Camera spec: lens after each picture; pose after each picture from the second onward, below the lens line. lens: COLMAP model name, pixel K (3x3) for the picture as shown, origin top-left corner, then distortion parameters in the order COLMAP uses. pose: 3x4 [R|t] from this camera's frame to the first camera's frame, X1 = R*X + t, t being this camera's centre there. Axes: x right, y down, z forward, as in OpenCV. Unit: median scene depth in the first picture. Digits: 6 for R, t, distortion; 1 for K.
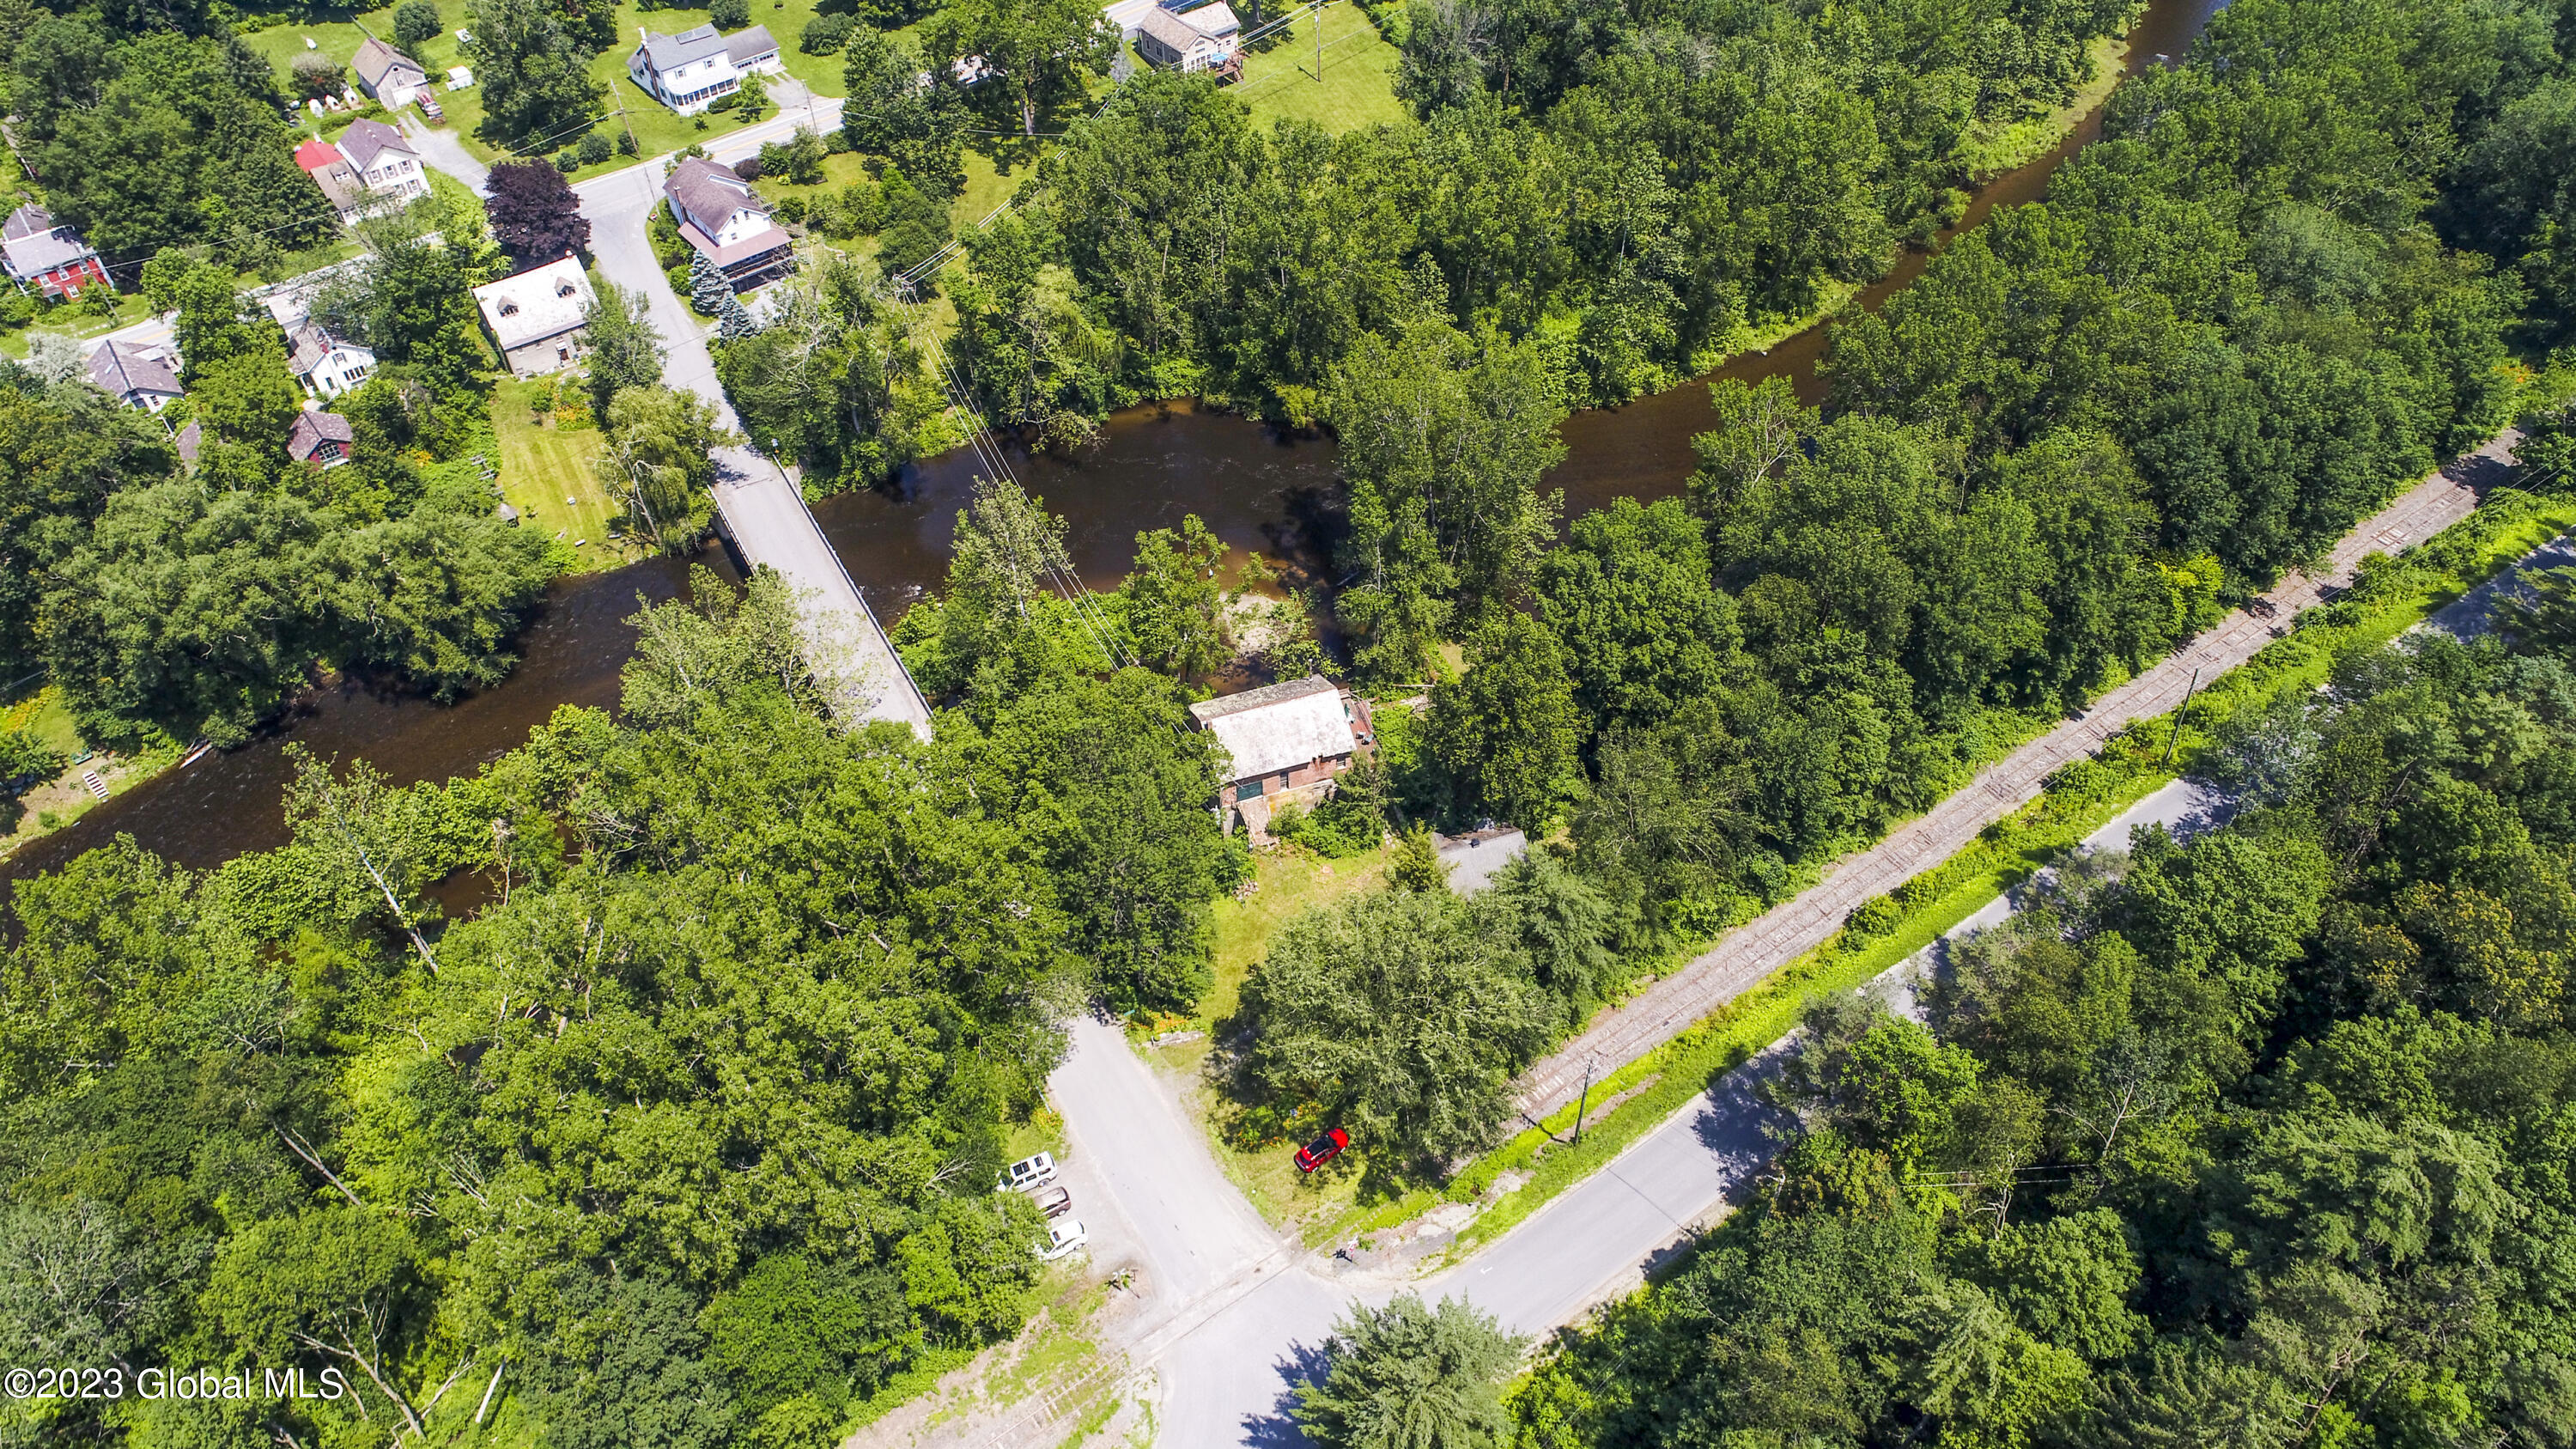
lens RADIAL K [[1731.2, 0, 1282.5], [0, 1731.2, 724.5], [0, 0, 1]] dist [-0.003038, 0.003487]
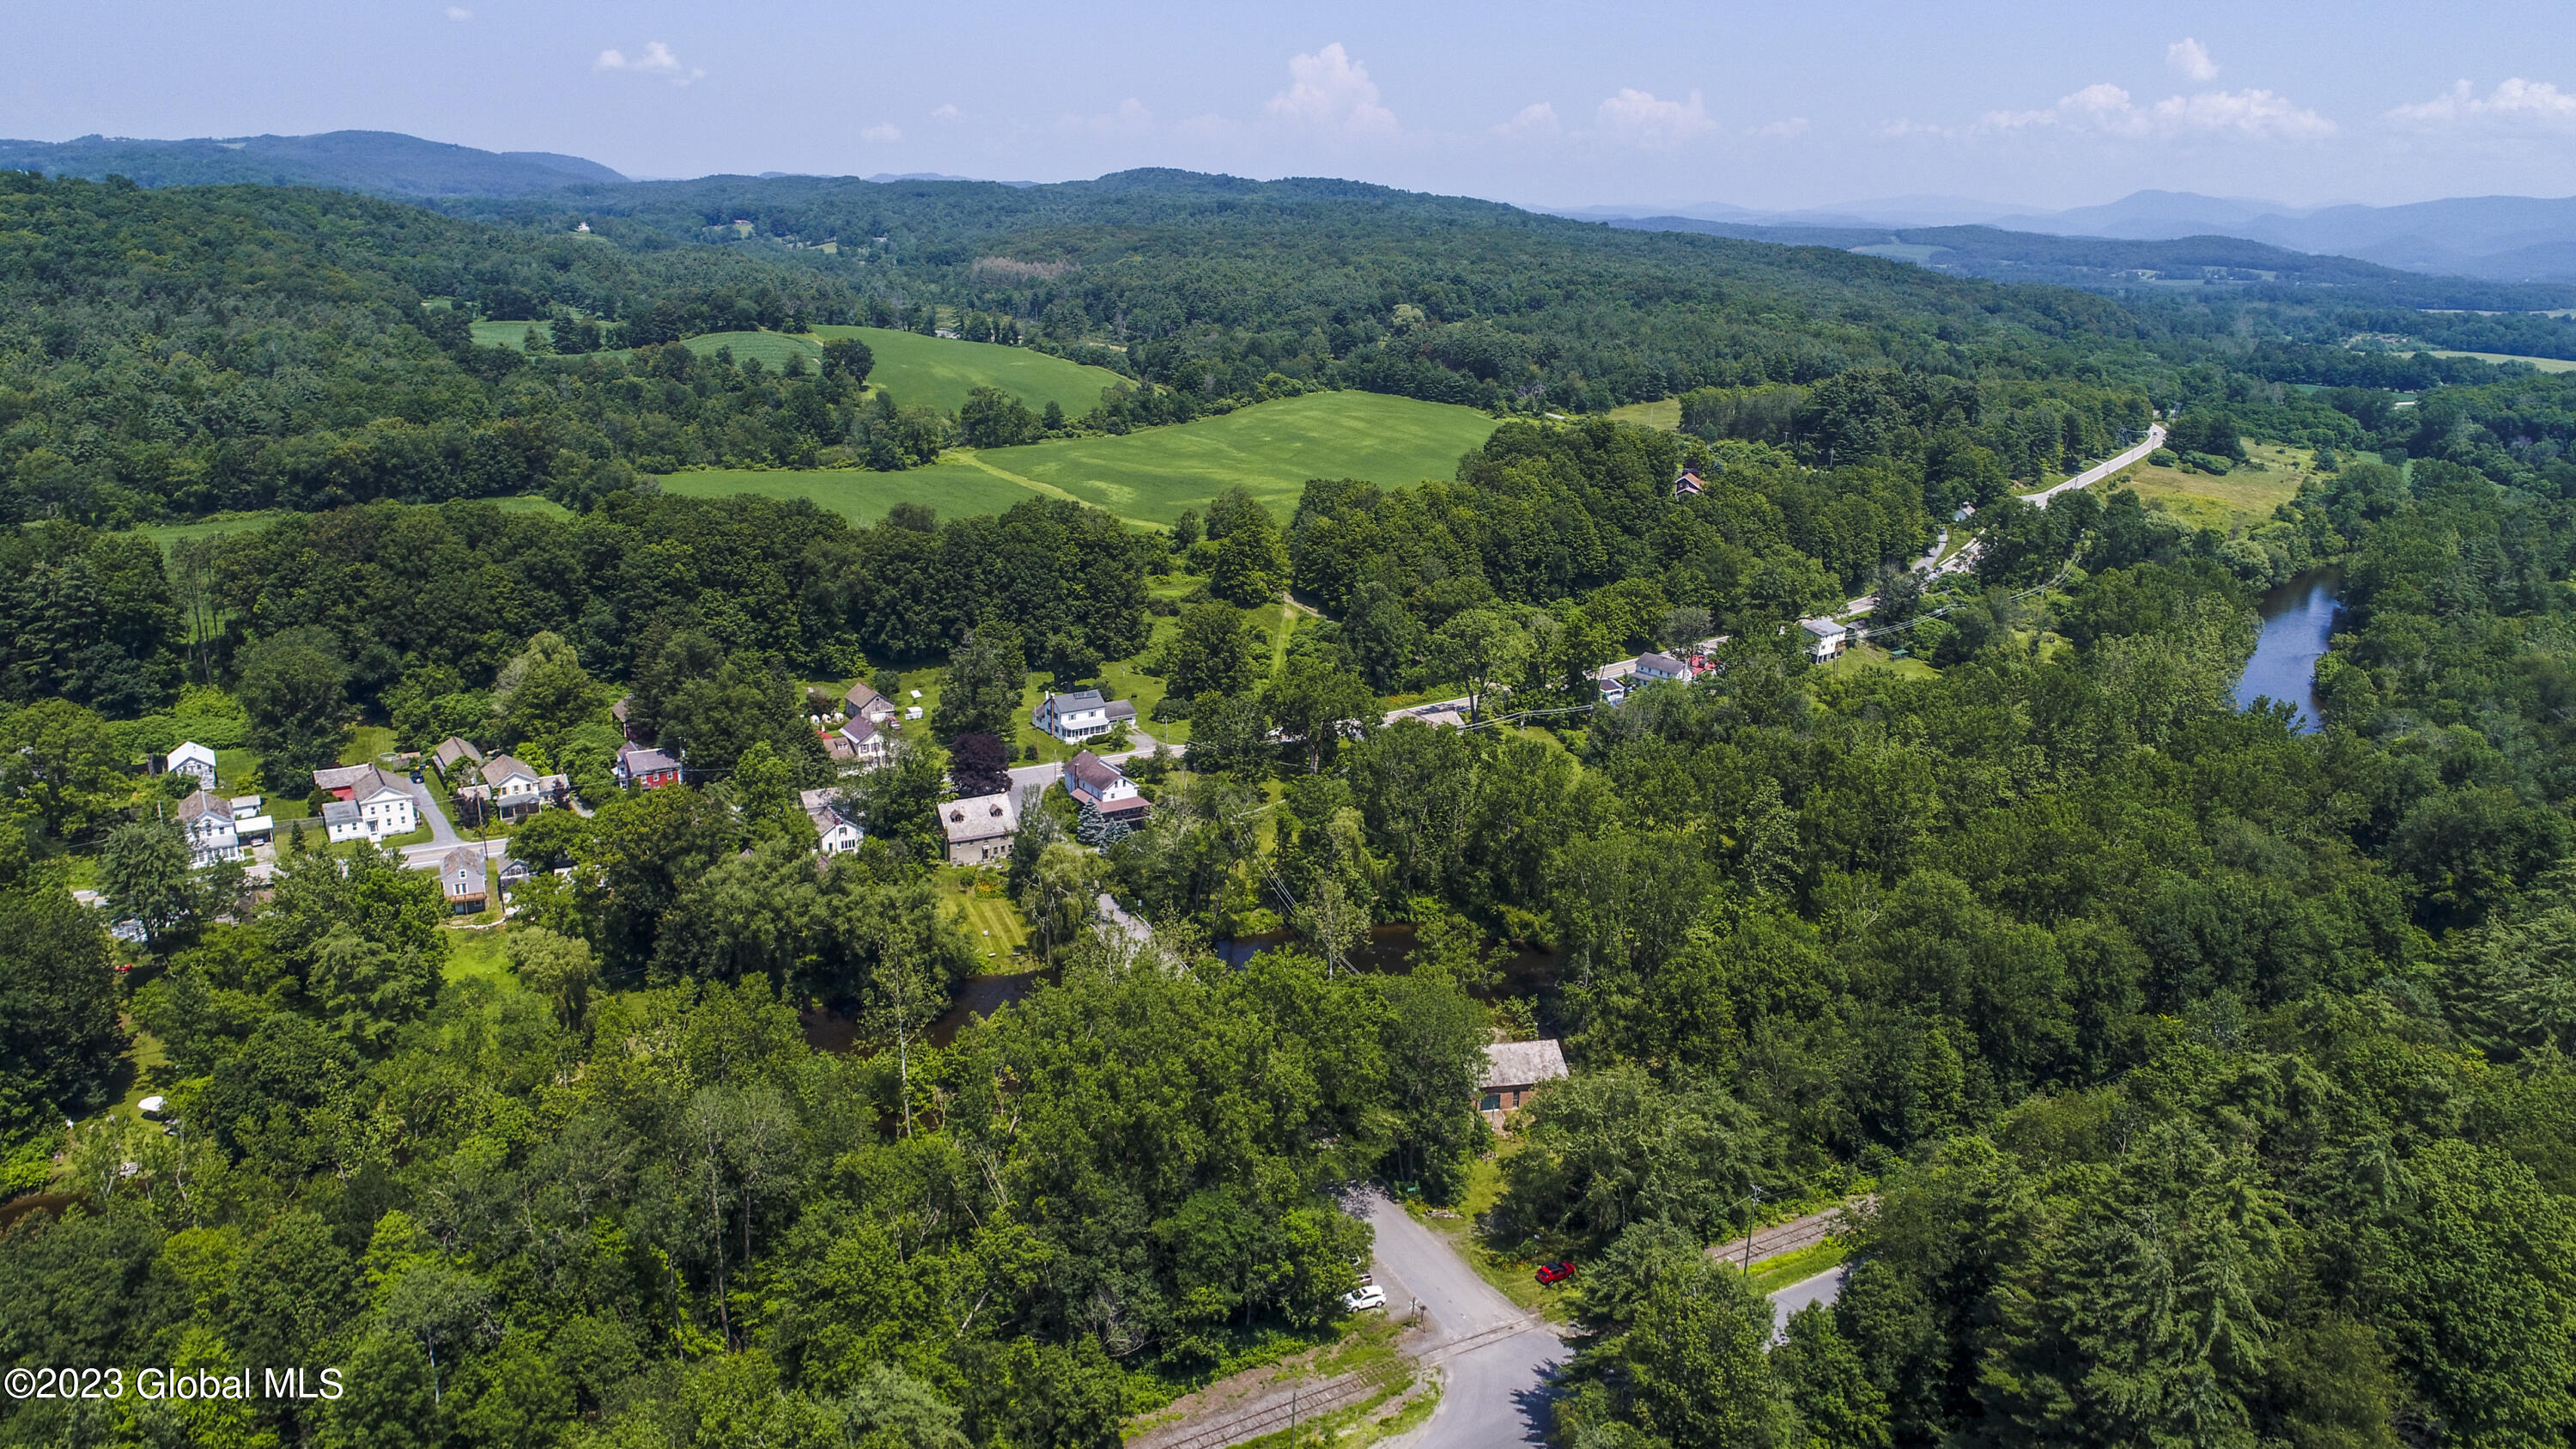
lens RADIAL K [[1731.2, 0, 1291.9], [0, 1731.2, 722.4], [0, 0, 1]] dist [-0.003038, 0.003487]
pose [[0.994331, 0.071587, -0.078622, -0.084537], [-0.101092, 0.865677, -0.490289, 0.439158], [0.032963, 0.495457, 0.868007, -0.317446]]
